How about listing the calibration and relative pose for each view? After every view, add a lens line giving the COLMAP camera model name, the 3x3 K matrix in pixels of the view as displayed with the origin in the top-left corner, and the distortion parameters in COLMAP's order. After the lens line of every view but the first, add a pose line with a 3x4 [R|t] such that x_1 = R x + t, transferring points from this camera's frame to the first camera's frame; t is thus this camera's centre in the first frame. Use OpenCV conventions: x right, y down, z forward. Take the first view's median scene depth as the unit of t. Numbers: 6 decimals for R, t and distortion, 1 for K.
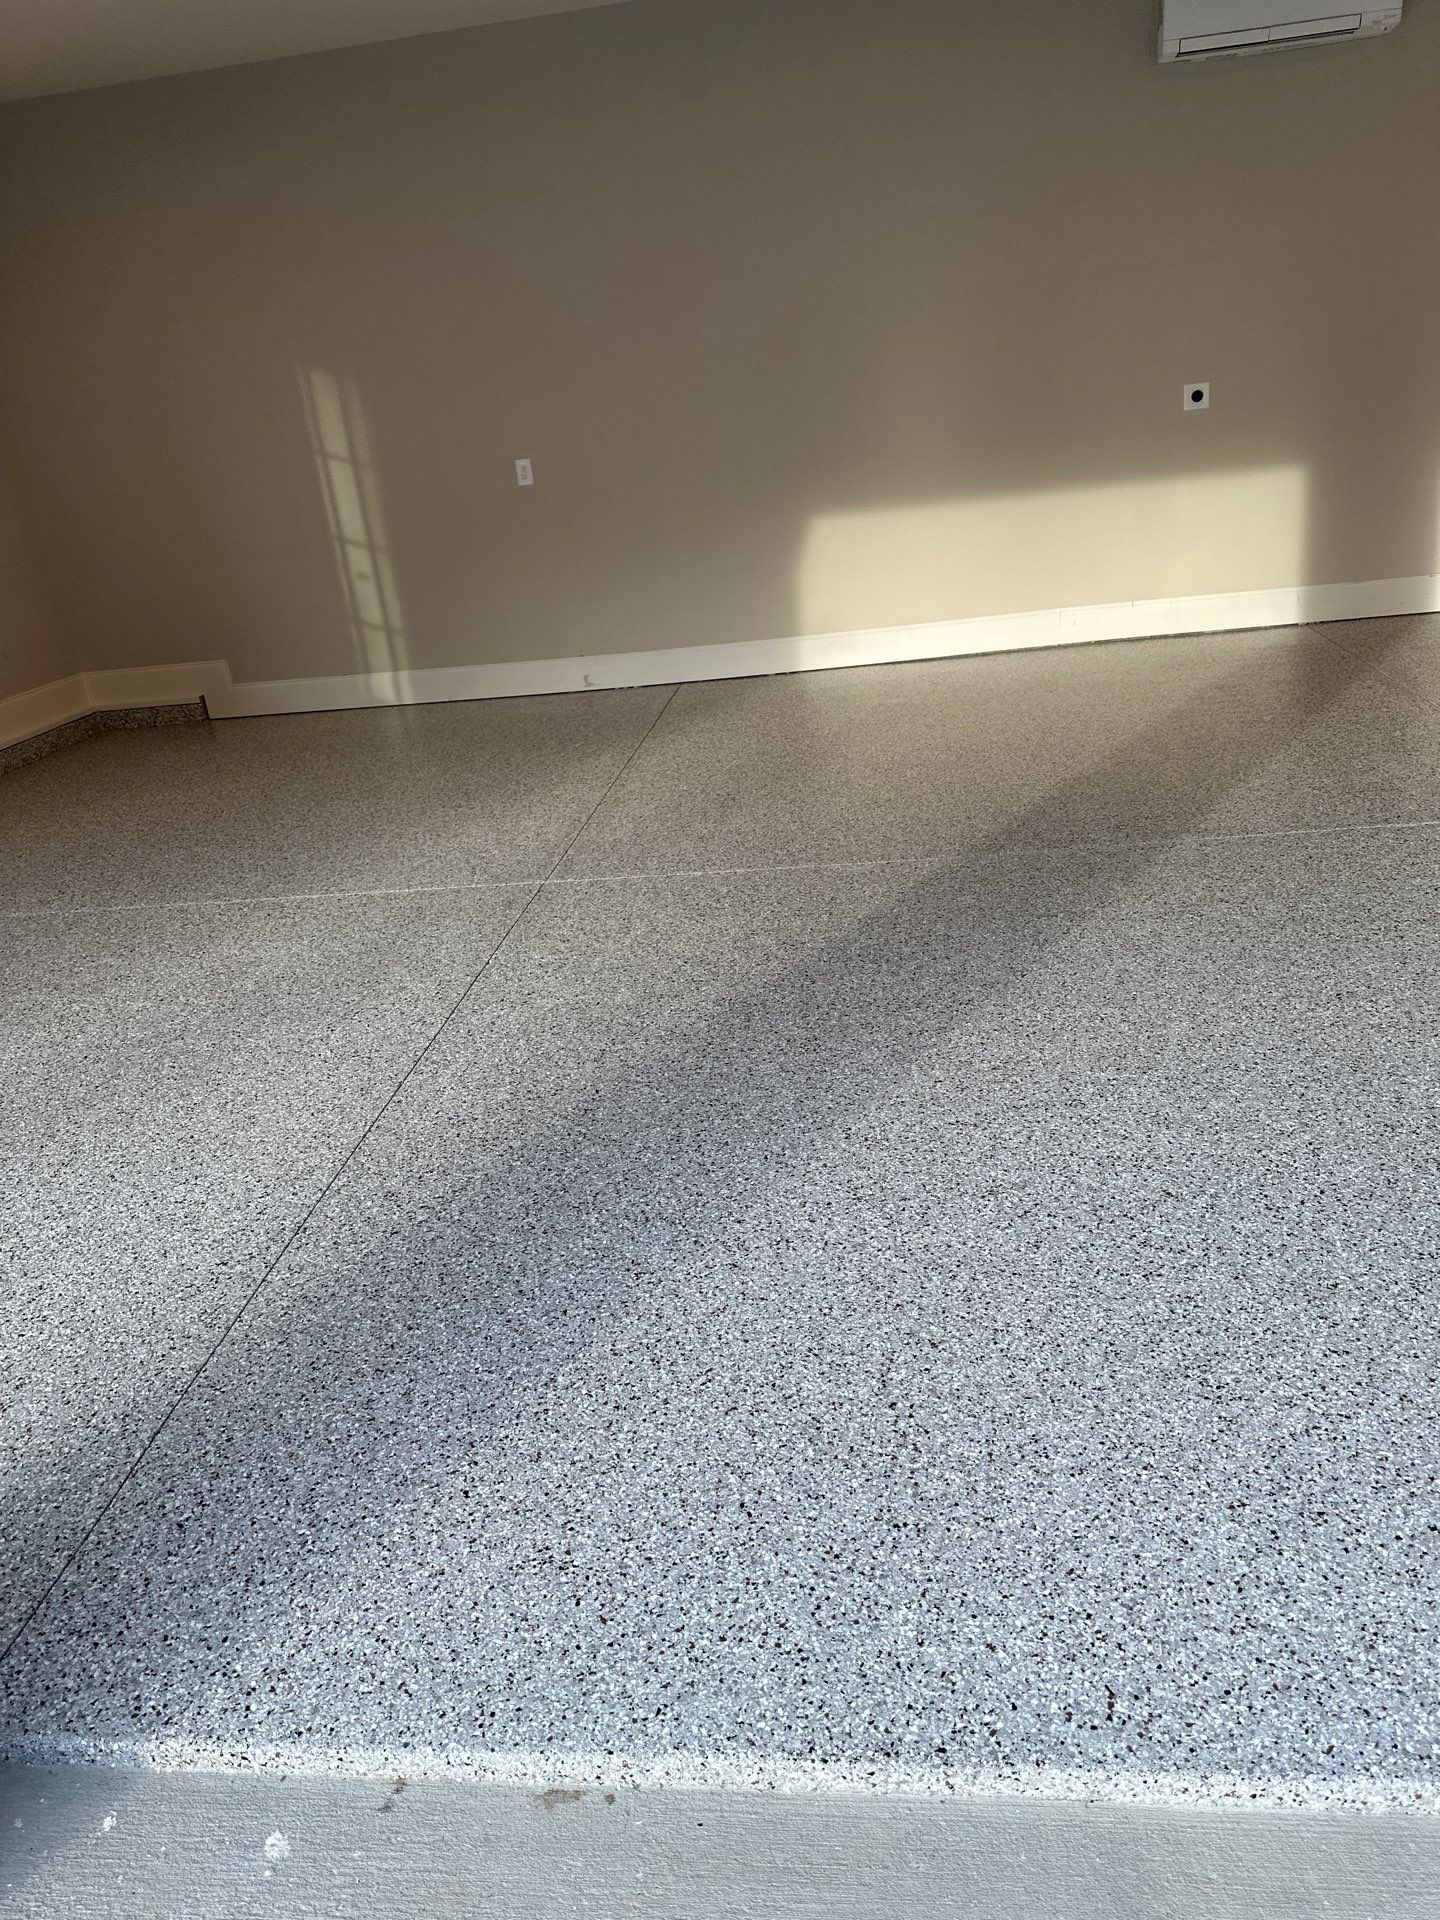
lens RADIAL K [[1344.8, 0, 742.8], [0, 1344.8, 962.7], [0, 0, 1]] dist [0.037534, -0.048991]
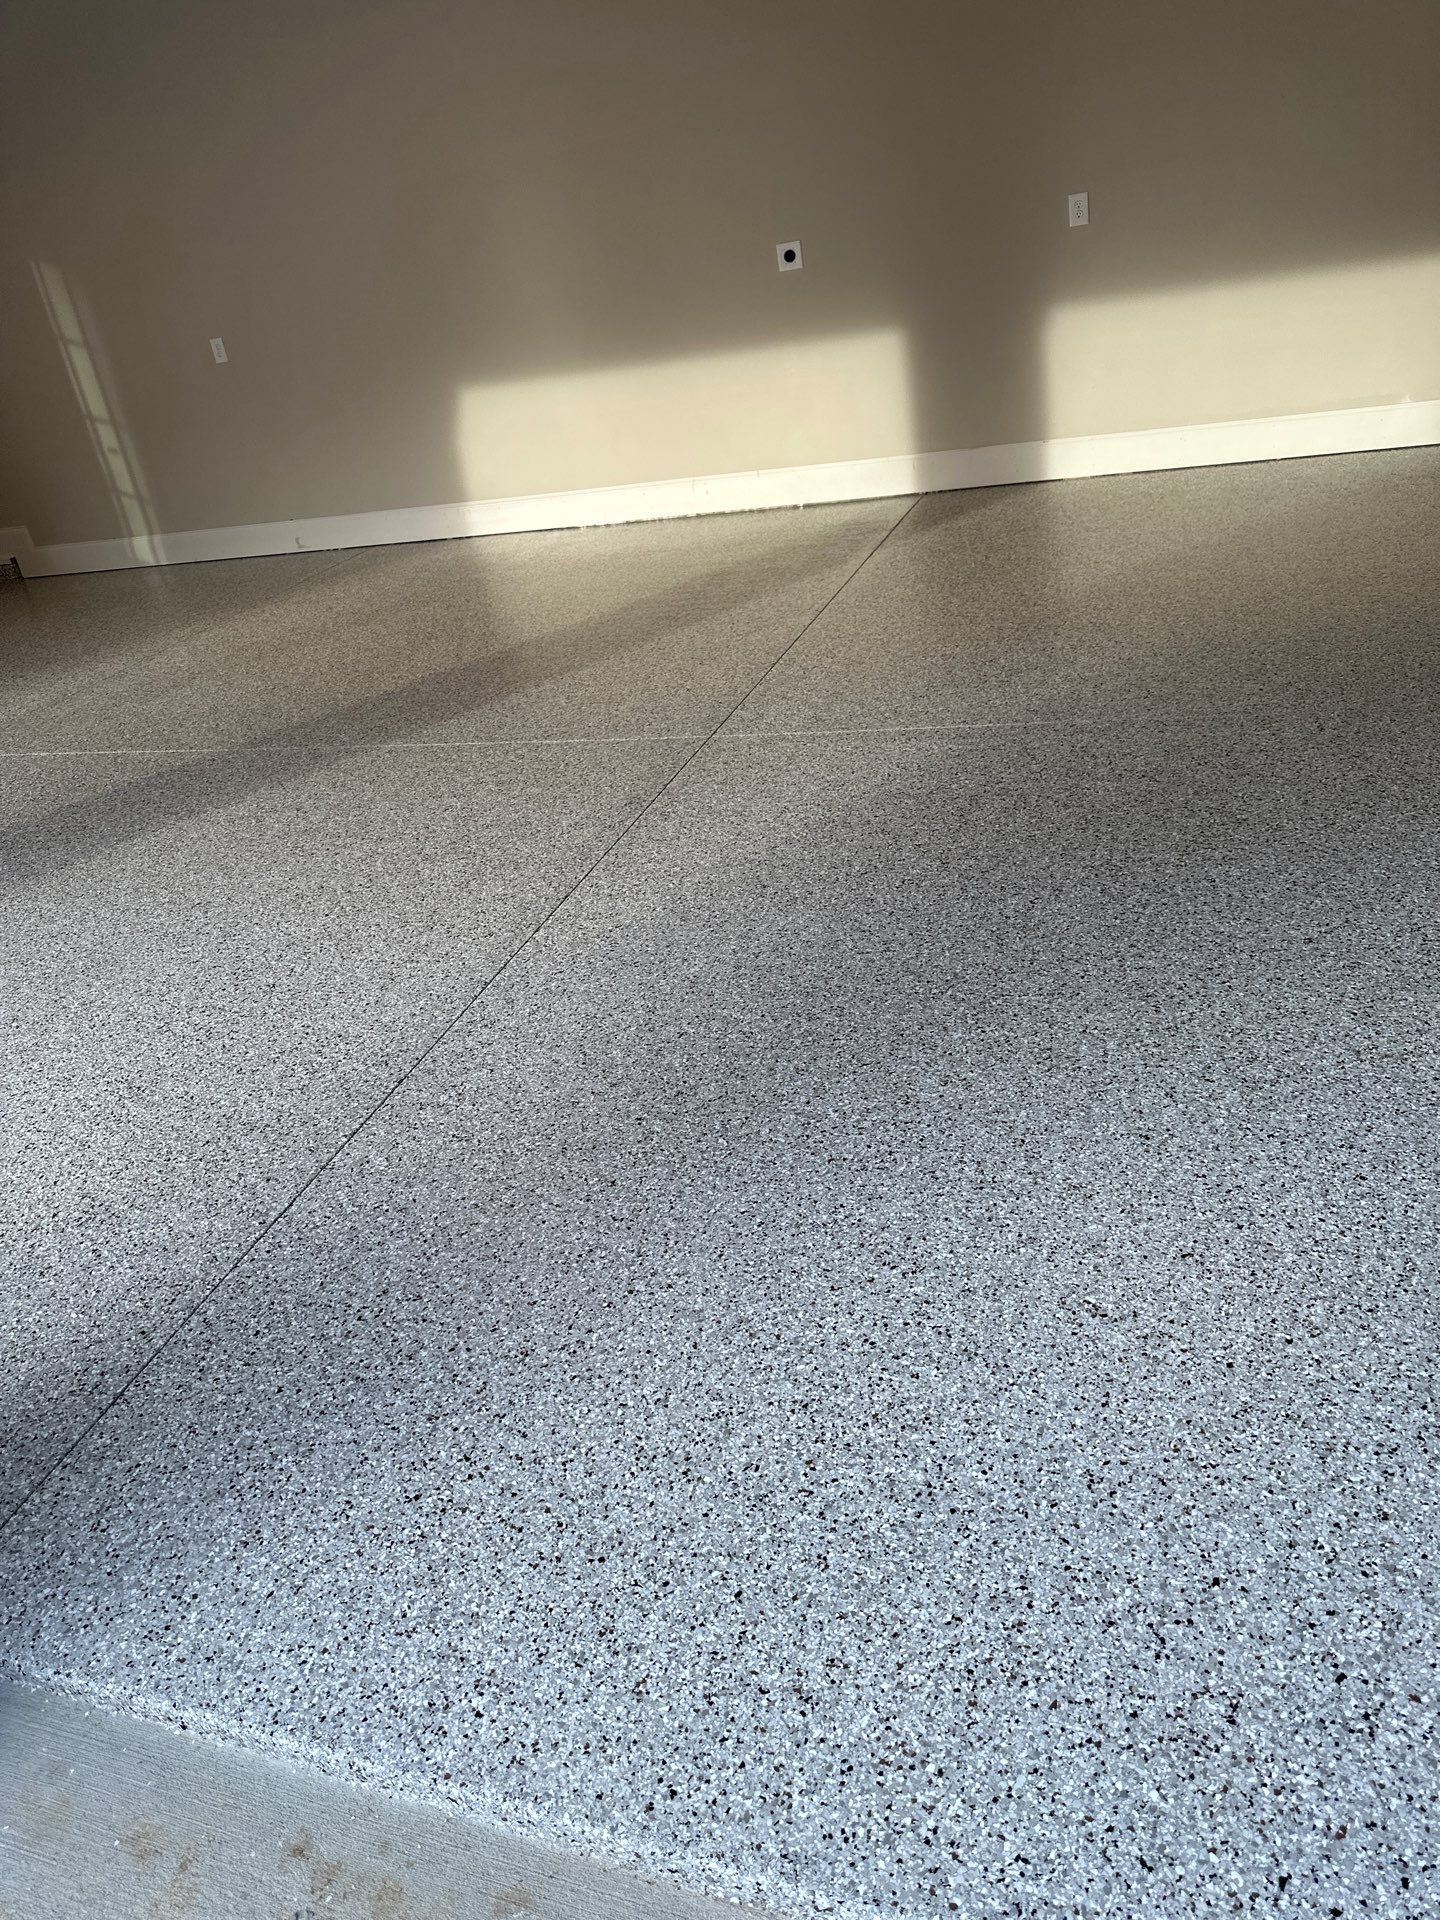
lens RADIAL K [[1344.8, 0, 711.5], [0, 1344.8, 945.1], [0, 0, 1]] dist [0.037534, -0.048991]
pose [[0.973387, 0.066592, -0.219280, 0.676044], [-0.037681, 0.990335, 0.133483, -0.068720], [0.226050, -0.121668, 0.966488, -0.027063]]
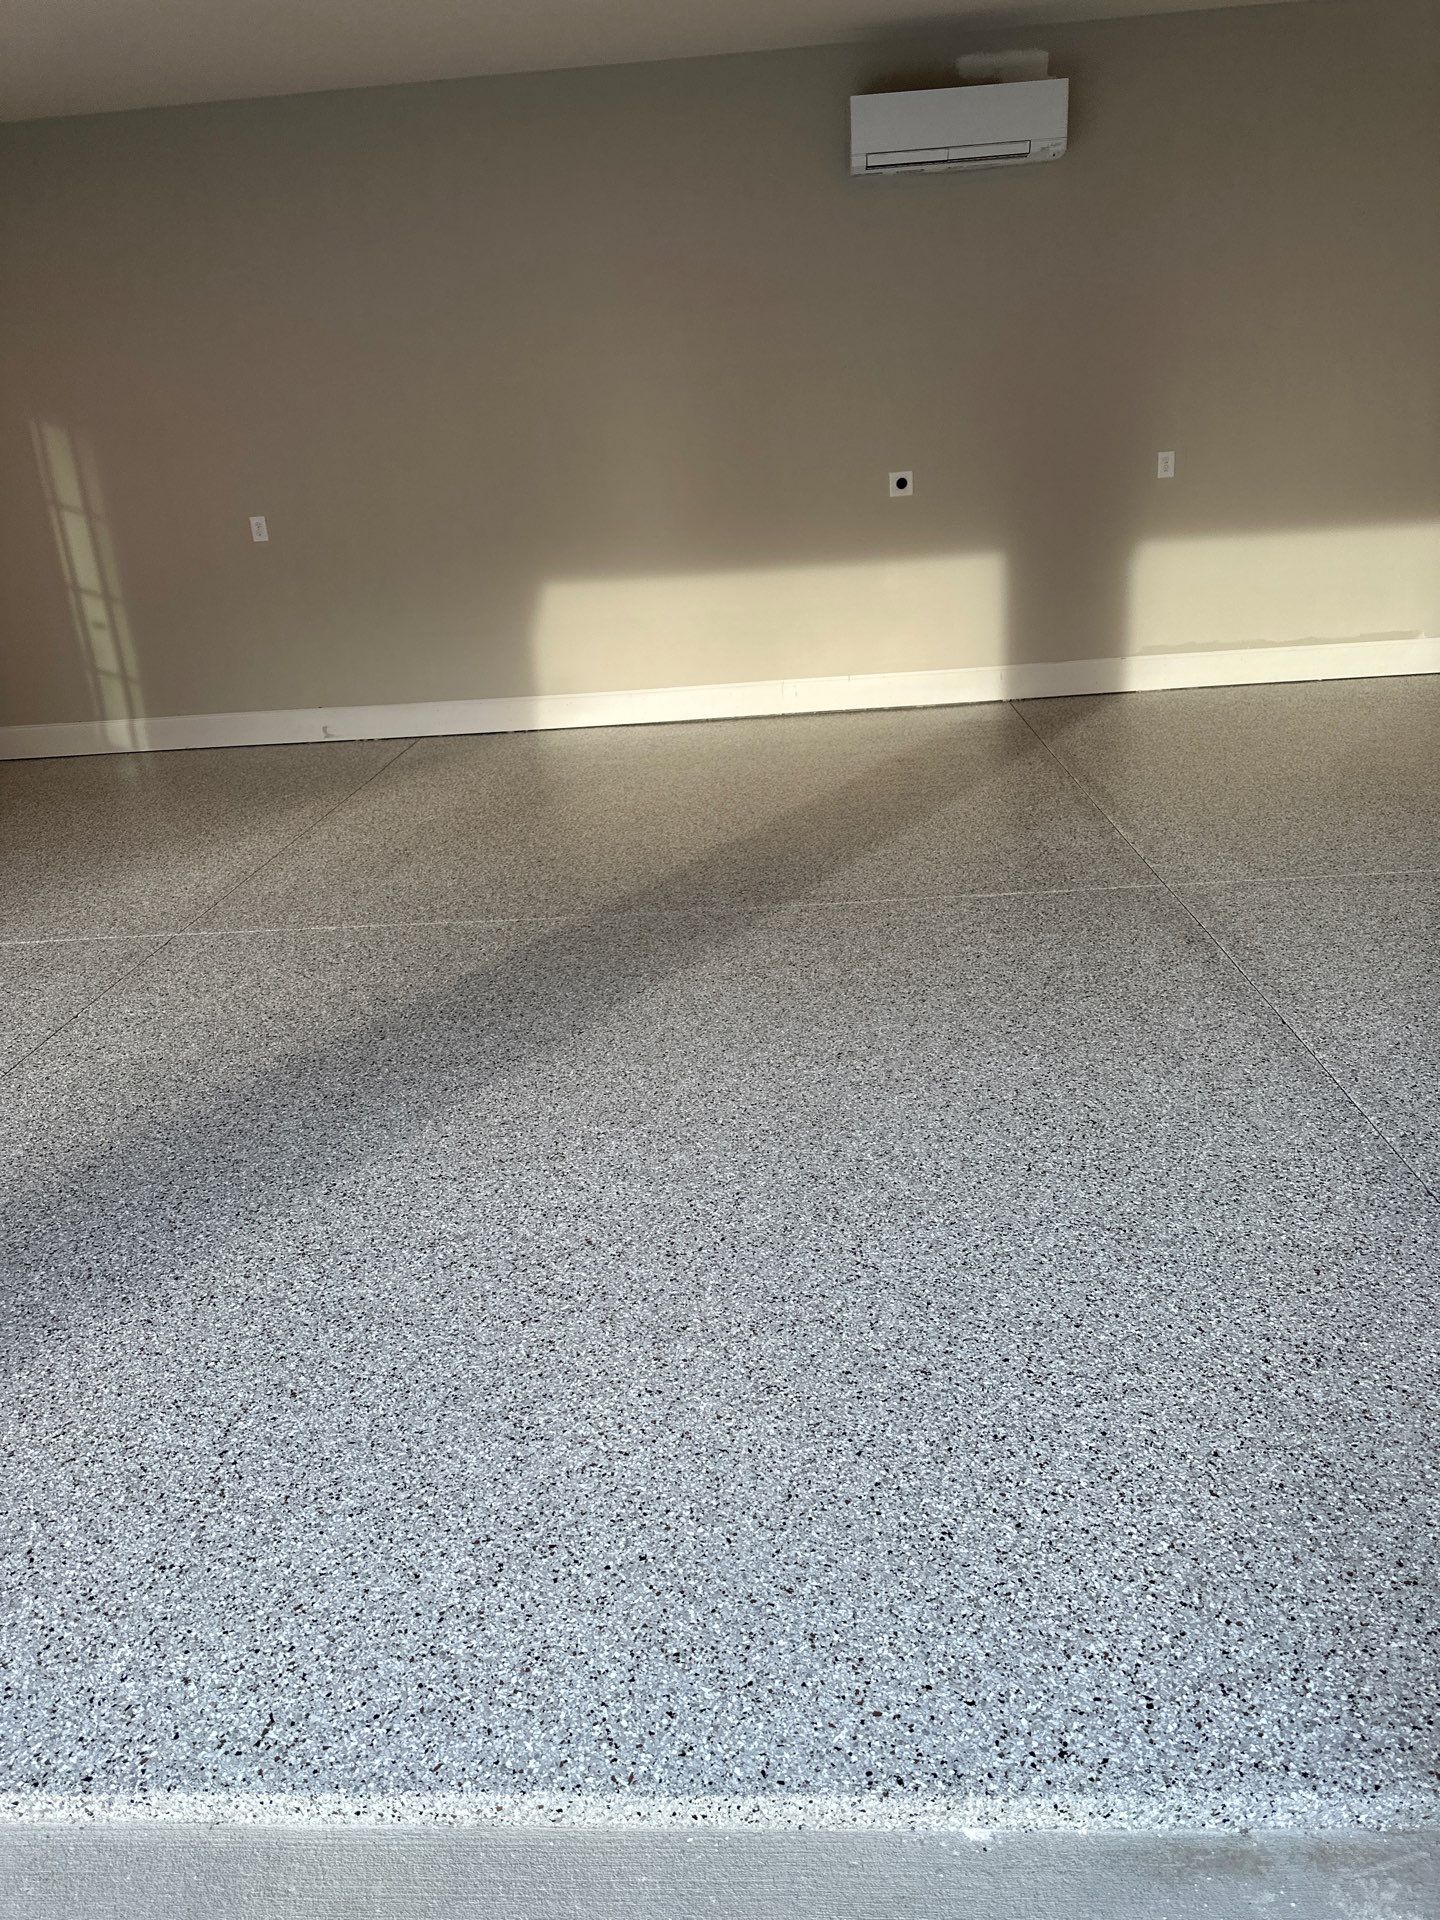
lens RADIAL K [[1344.8, 0, 732.0], [0, 1344.8, 950.2], [0, 0, 1]] dist [0.037534, -0.048991]
pose [[0.996982, 0.012965, 0.076548, 0.161683], [-0.009470, 0.998903, -0.045853, -0.005468], [-0.077059, 0.044990, 0.996011, -0.033201]]
